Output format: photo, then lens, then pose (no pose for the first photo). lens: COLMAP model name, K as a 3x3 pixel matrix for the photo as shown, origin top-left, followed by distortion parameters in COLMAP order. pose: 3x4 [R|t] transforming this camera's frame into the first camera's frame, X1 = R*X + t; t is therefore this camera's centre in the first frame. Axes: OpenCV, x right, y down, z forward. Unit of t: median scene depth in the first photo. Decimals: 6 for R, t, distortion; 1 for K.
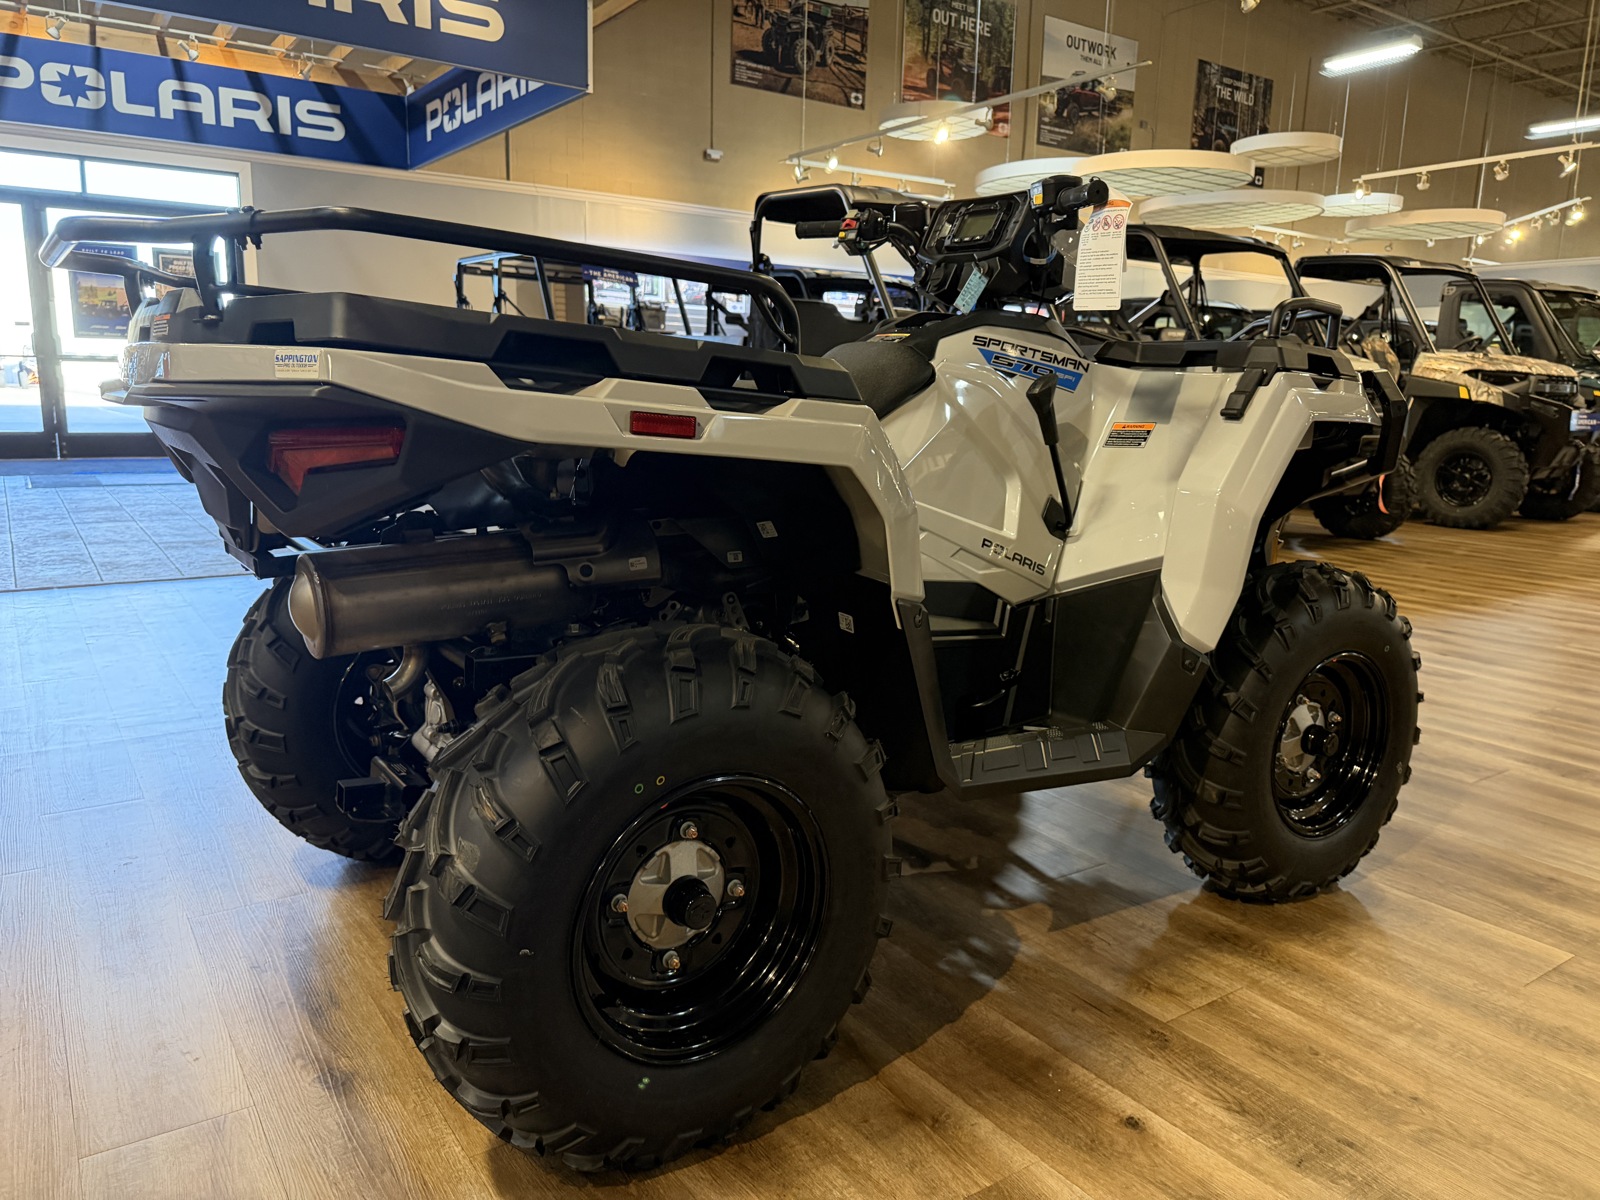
lens RADIAL K [[1137.0, 0, 800.0], [0, 1137.0, 600.0], [0, 0, 1]] dist [0.029007, -0.029846]
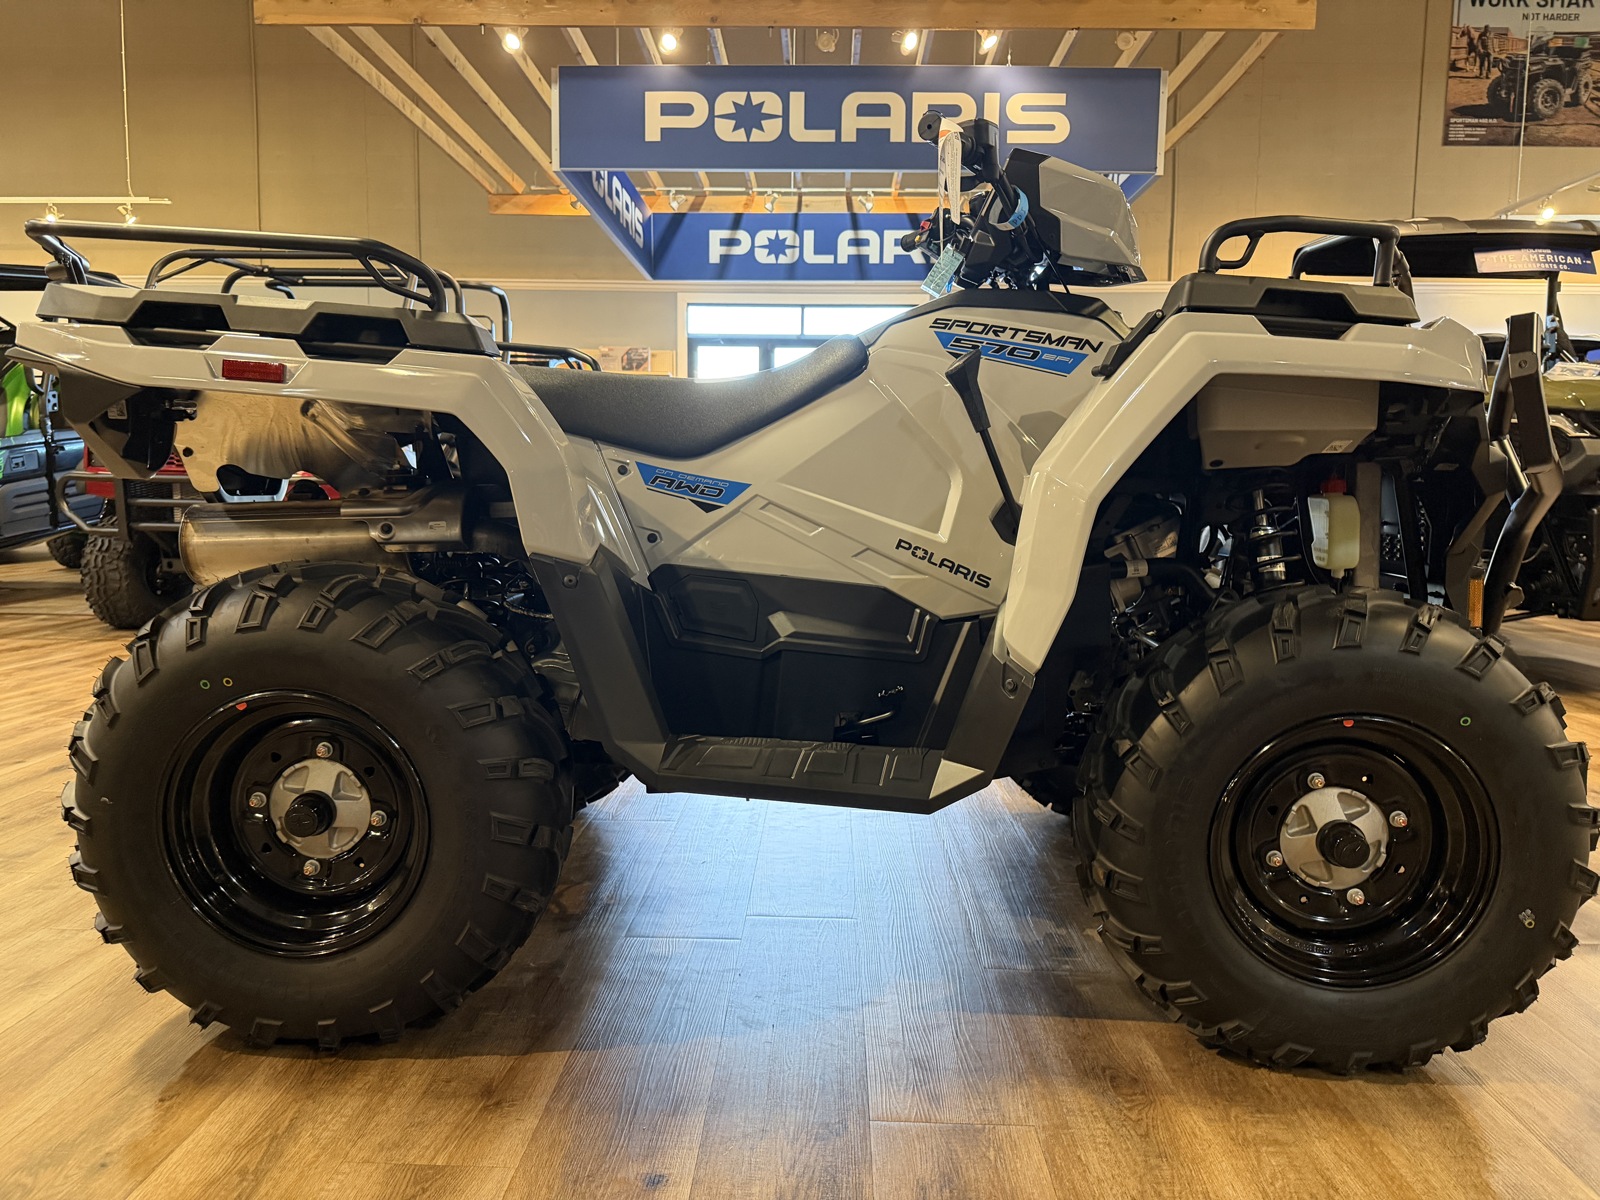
lens RADIAL K [[1174.2, 0, 800.0], [0, 1174.2, 600.0], [0, 0, 1]] dist [0.004999, -0.014306]
pose [[0.804564, 0.039475, -0.592553, 0.141404], [-0.102649, 0.992014, -0.073290, 0.014732], [0.584928, 0.119792, 0.802190, 0.052022]]
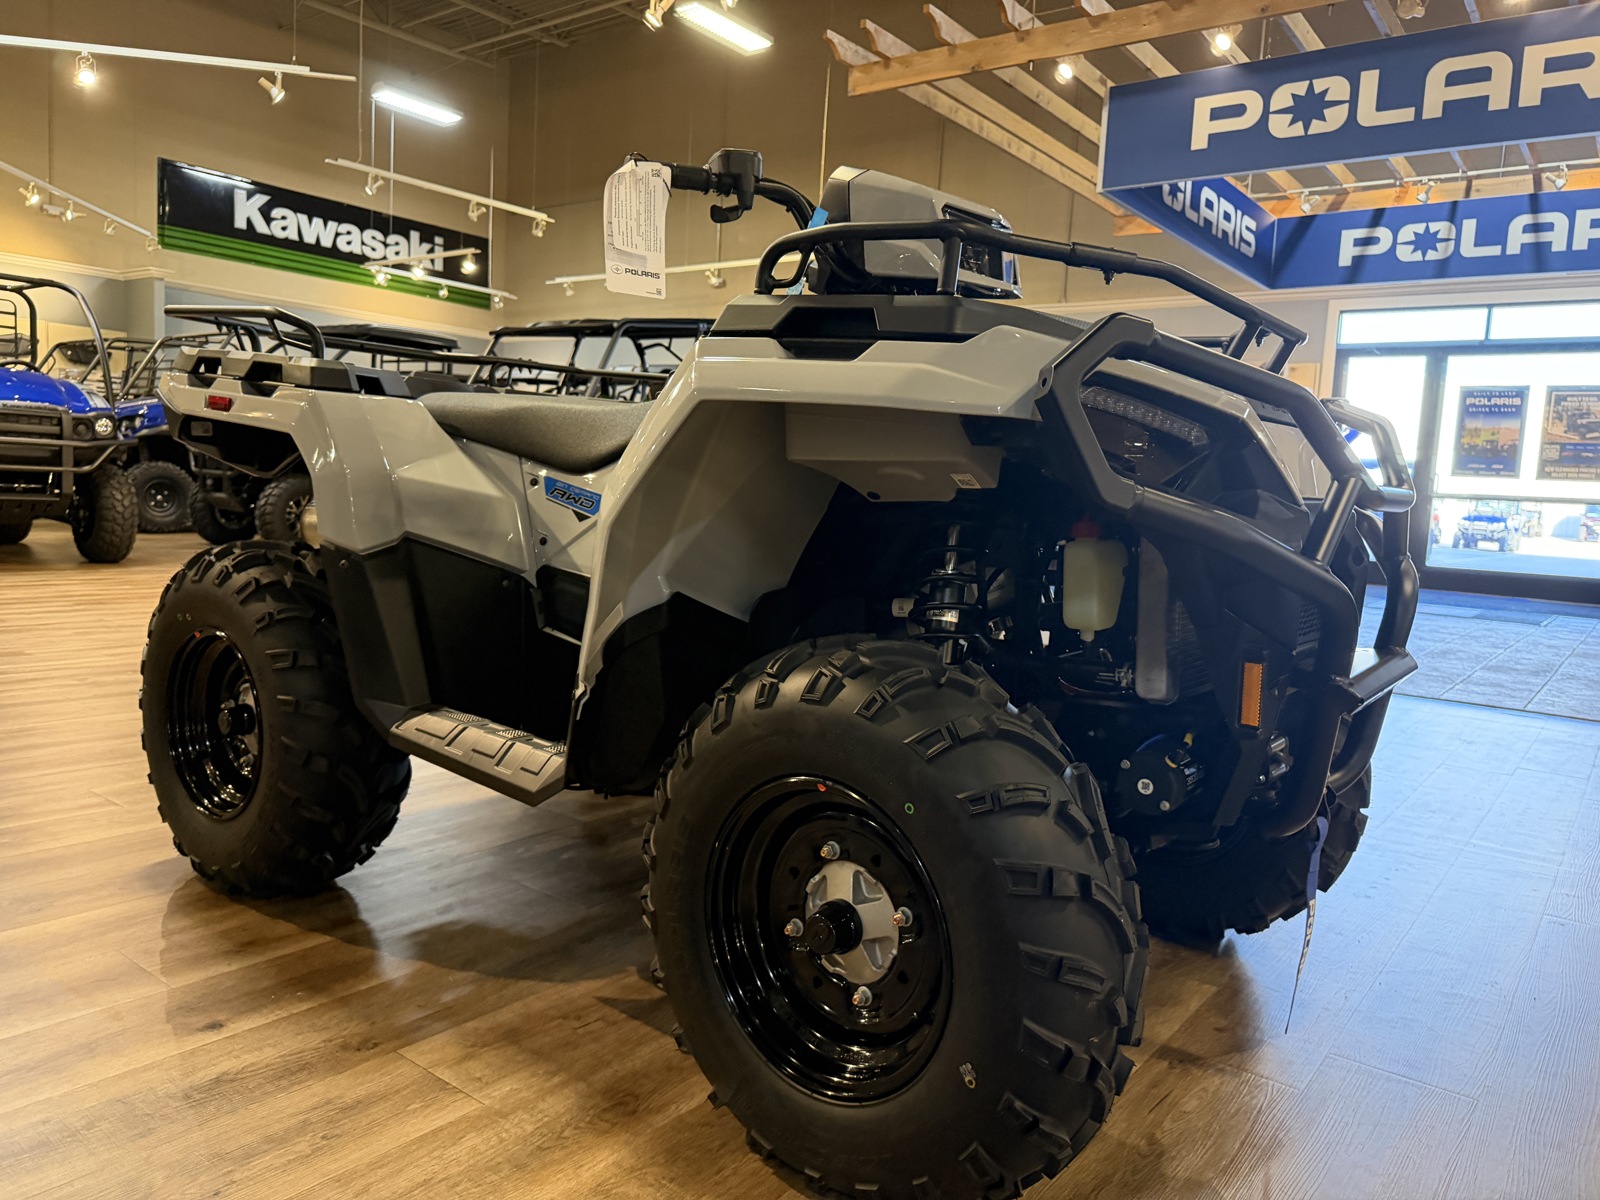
lens RADIAL K [[1137.0, 0, 800.0], [0, 1137.0, 600.0], [0, 0, 1]] dist [0.029007, -0.029846]
pose [[0.303858, 0.091472, -0.948316, 0.235802], [-0.221744, 0.974834, 0.022978, -0.013567], [0.926553, 0.203301, 0.316495, 0.177405]]
